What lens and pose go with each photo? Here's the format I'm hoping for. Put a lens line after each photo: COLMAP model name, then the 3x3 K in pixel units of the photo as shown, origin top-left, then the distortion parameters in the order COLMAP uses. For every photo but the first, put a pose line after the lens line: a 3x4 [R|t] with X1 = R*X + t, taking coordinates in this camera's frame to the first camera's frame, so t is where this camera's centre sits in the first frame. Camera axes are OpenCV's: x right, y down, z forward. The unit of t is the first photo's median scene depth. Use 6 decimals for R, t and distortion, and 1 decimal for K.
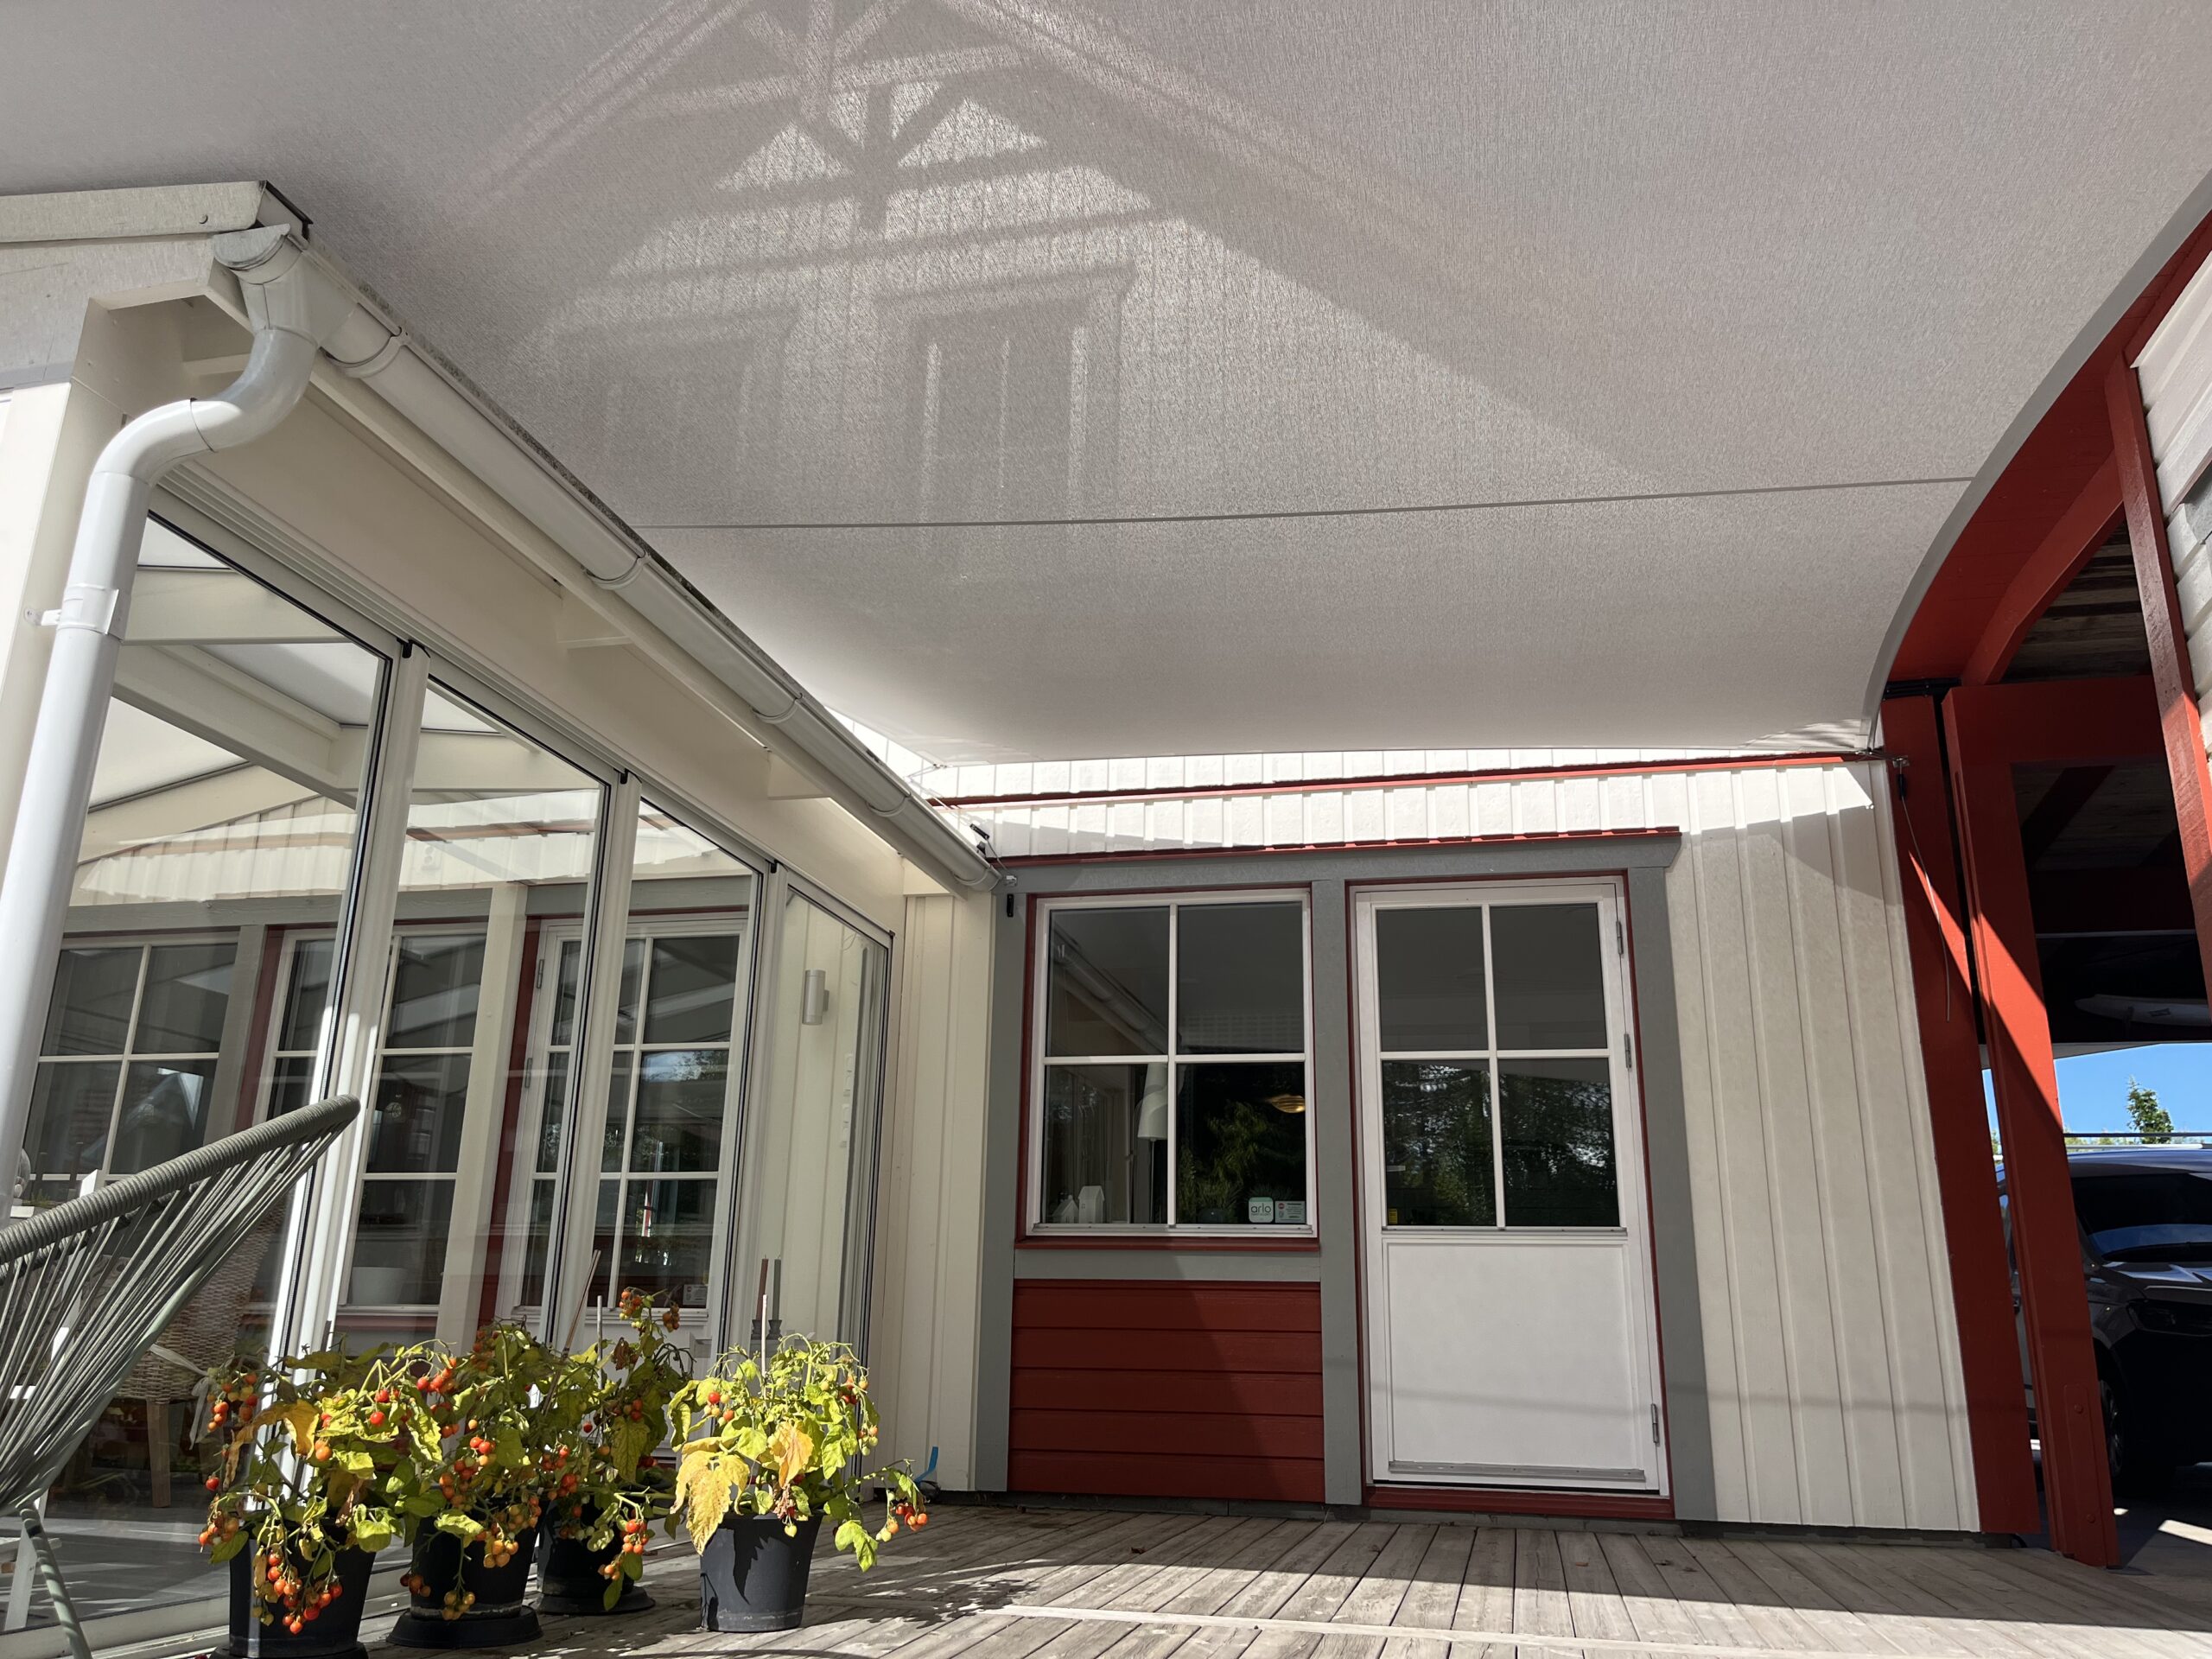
lens RADIAL K [[1686.9, 0, 1140.9], [0, 1686.9, 833.4], [0, 0, 1]] dist [0.024012, -0.012076]
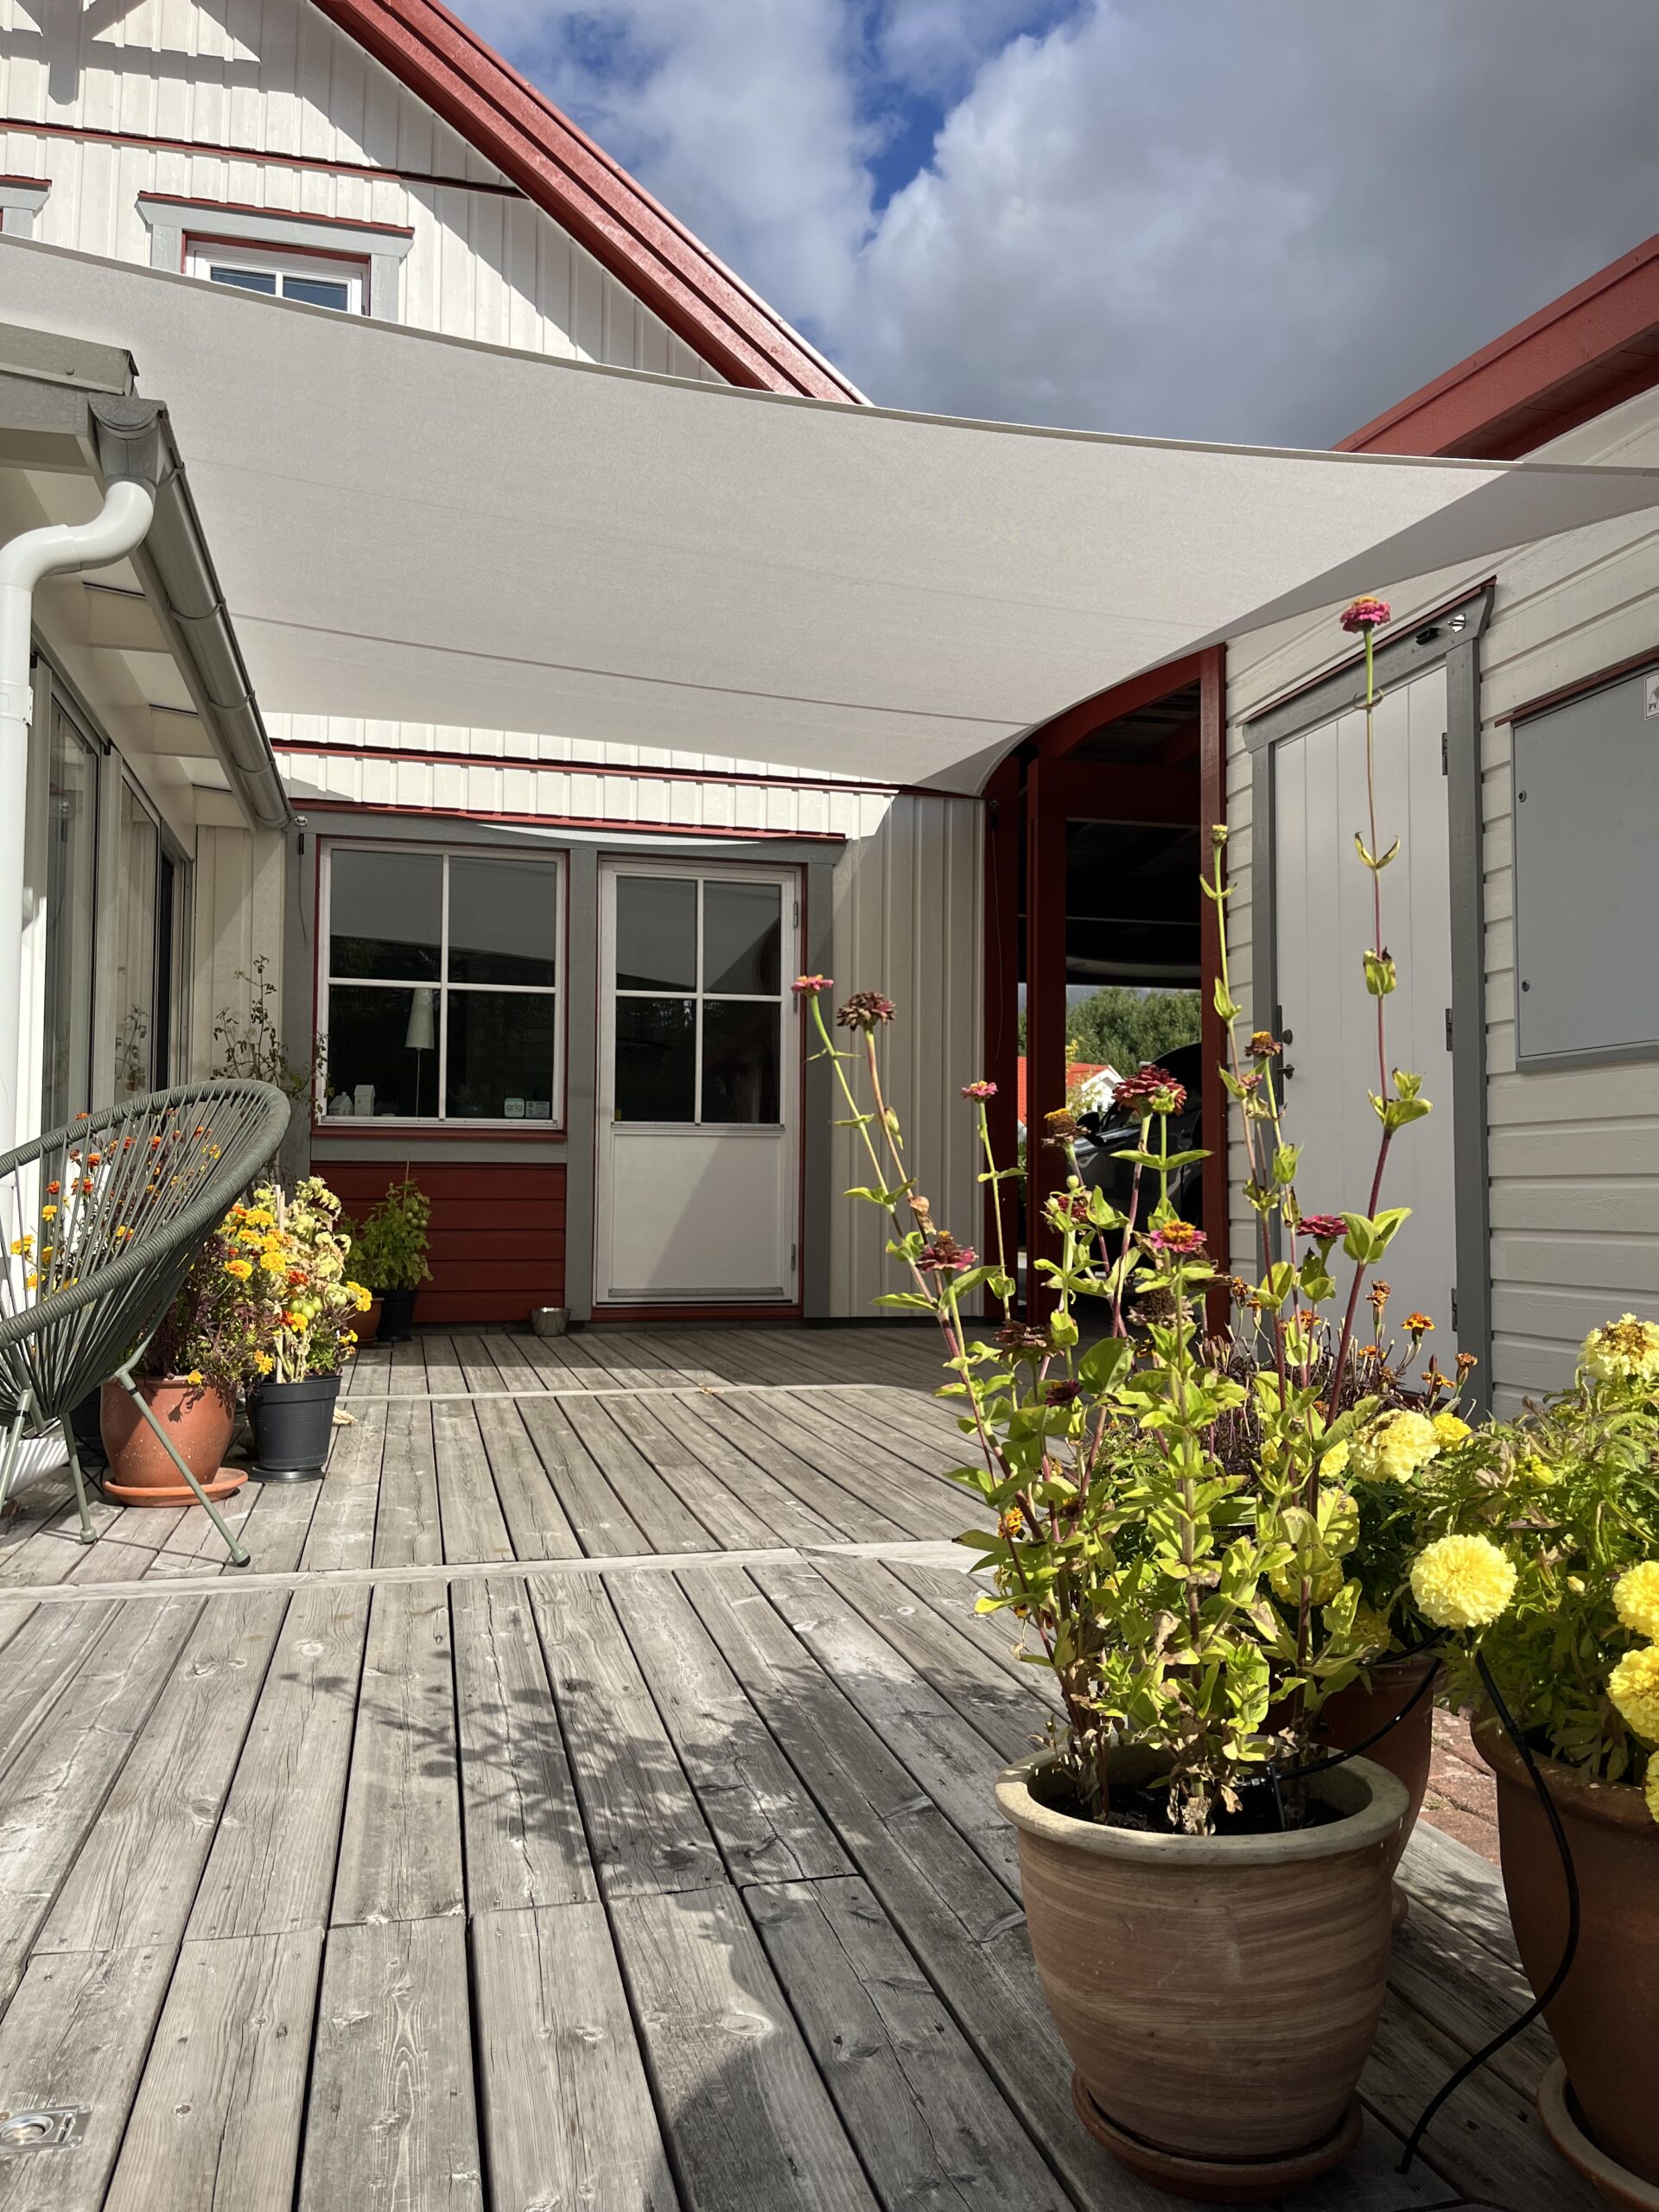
lens RADIAL K [[1639.5, 0, 822.0], [0, 1639.5, 1108.6], [0, 0, 1]] dist [0.040279, -0.047079]
pose [[0.894984, 0.011270, 0.445955, -0.280294], [-0.120320, 0.968731, 0.216988, -0.074194], [-0.429565, -0.247859, 0.868355, -0.177508]]
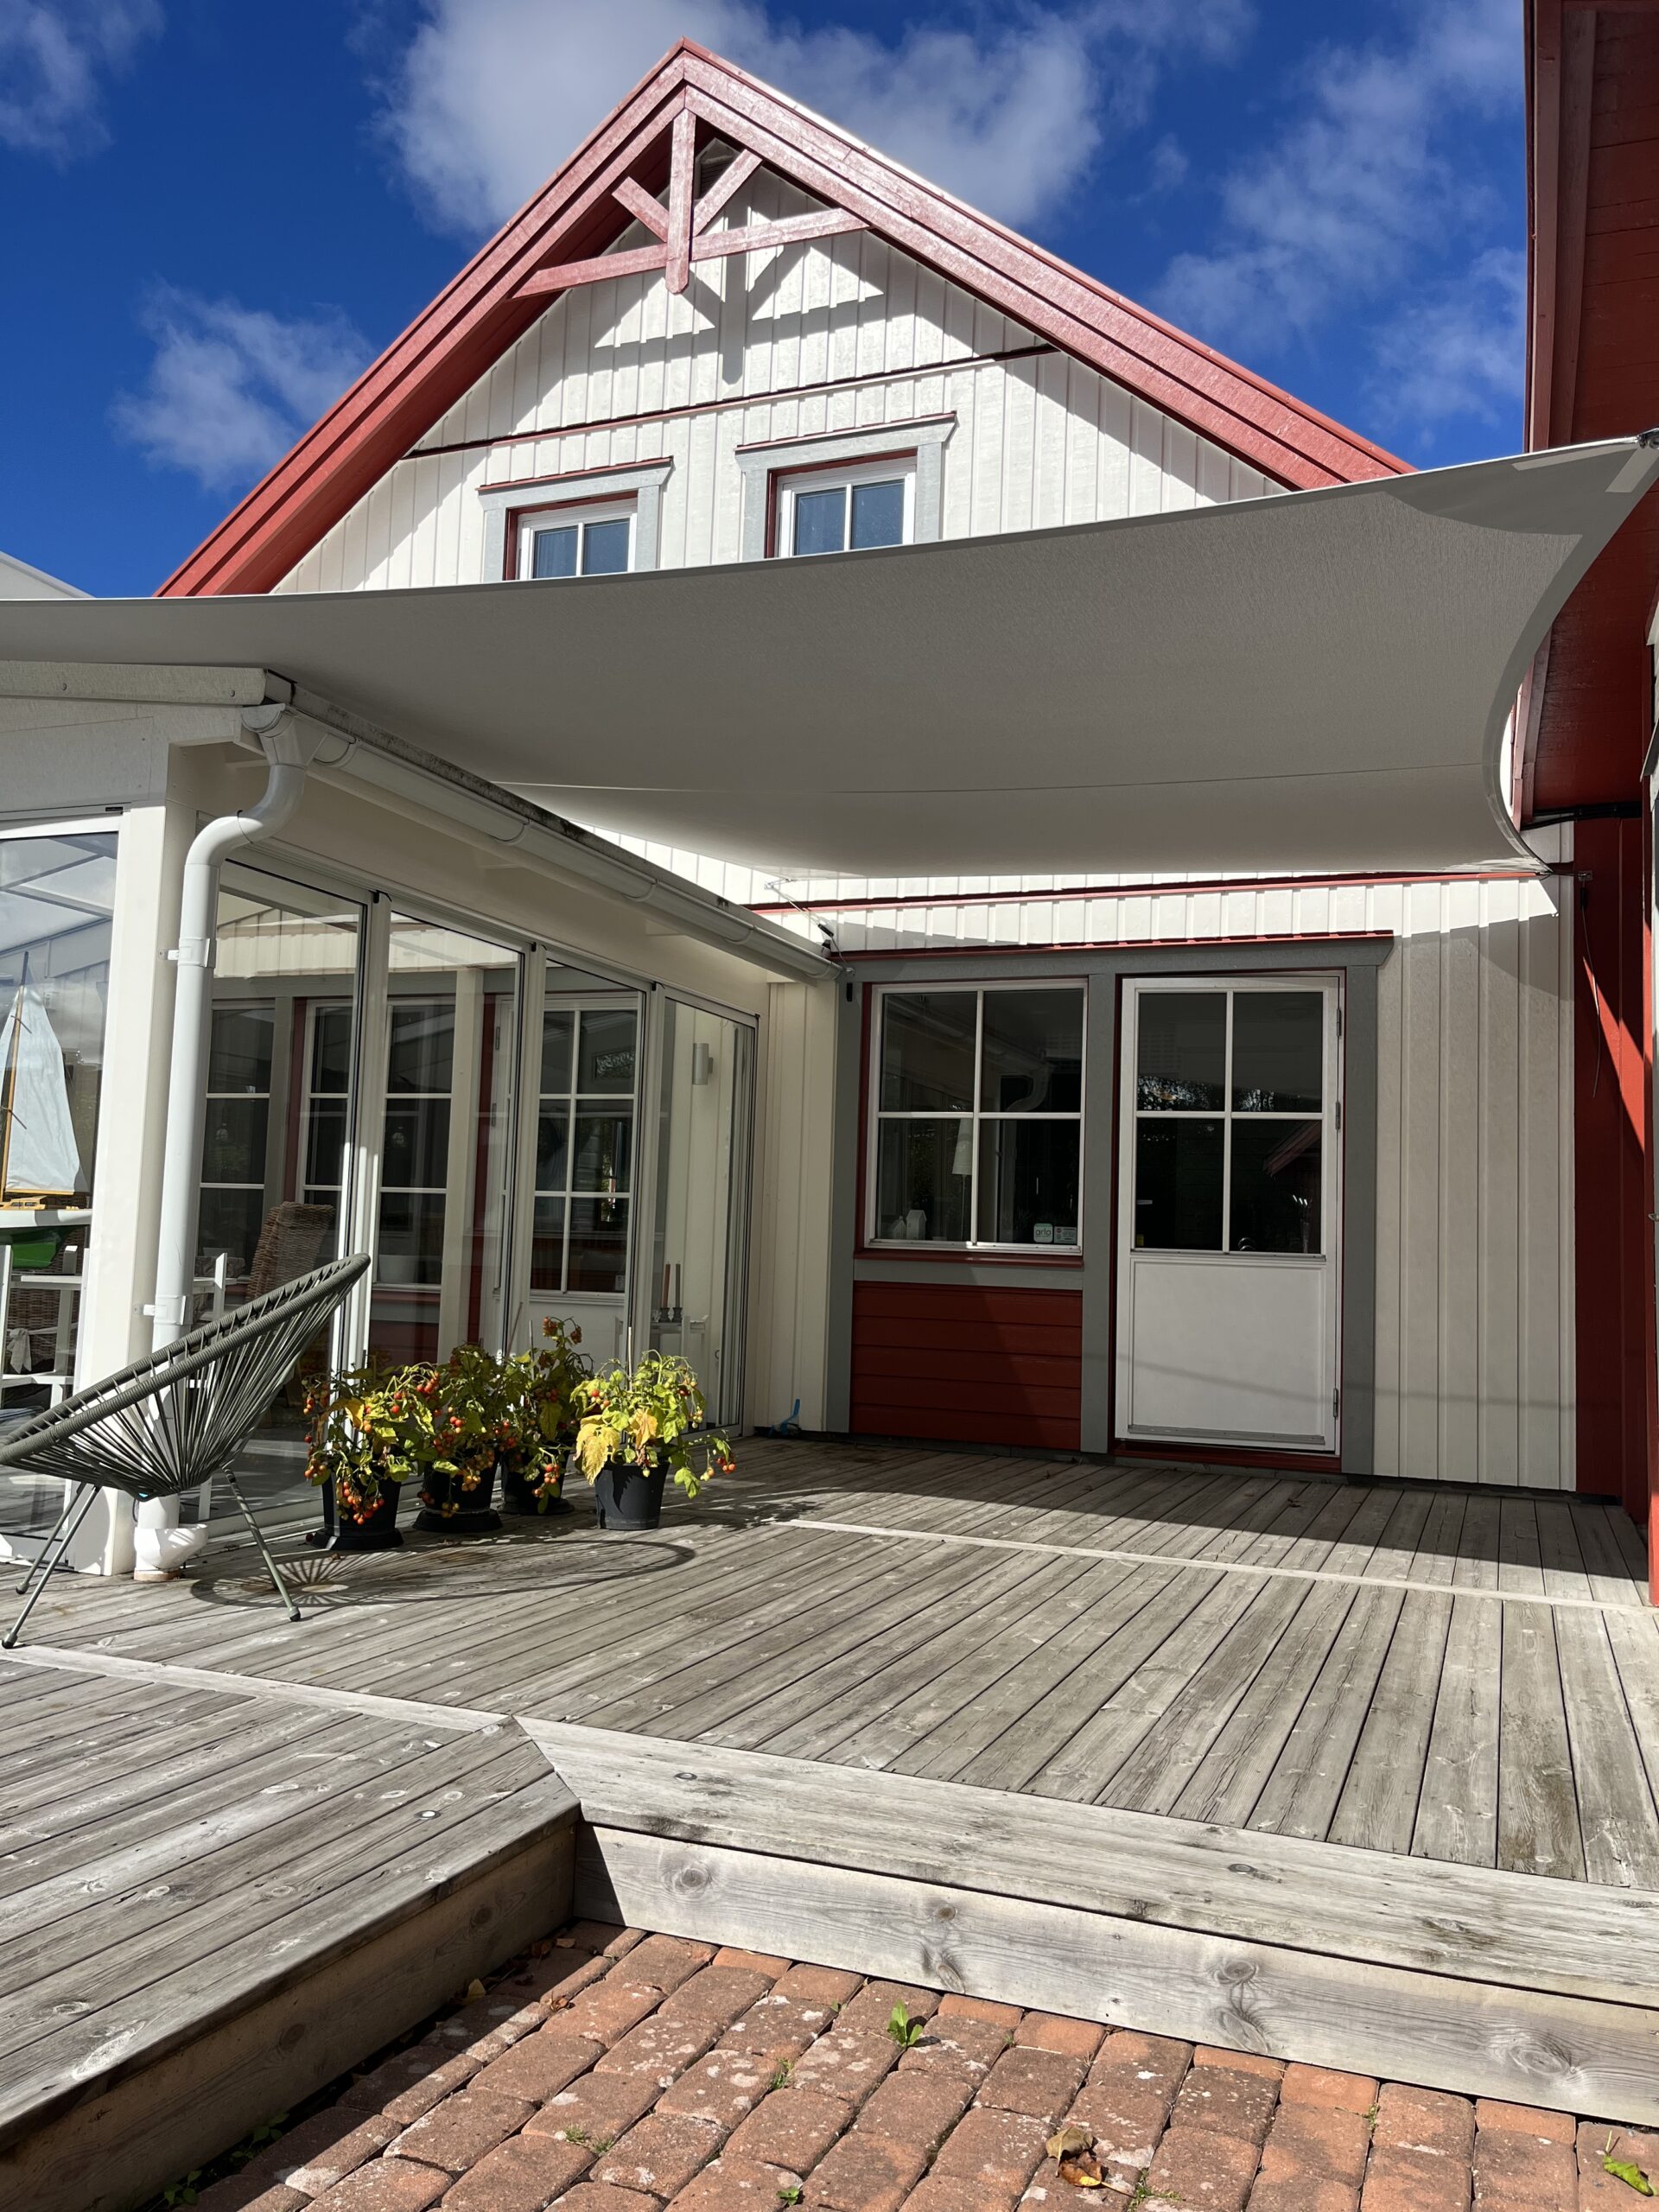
lens RADIAL K [[1639.5, 0, 850.5], [0, 1639.5, 1118.8], [0, 0, 1]] dist [0.040279, -0.047079]
pose [[0.989368, 0.005466, -0.145329, 0.110234], [0.023839, 0.979681, 0.199140, -0.117573], [0.143465, -0.200487, 0.969135, -0.219245]]
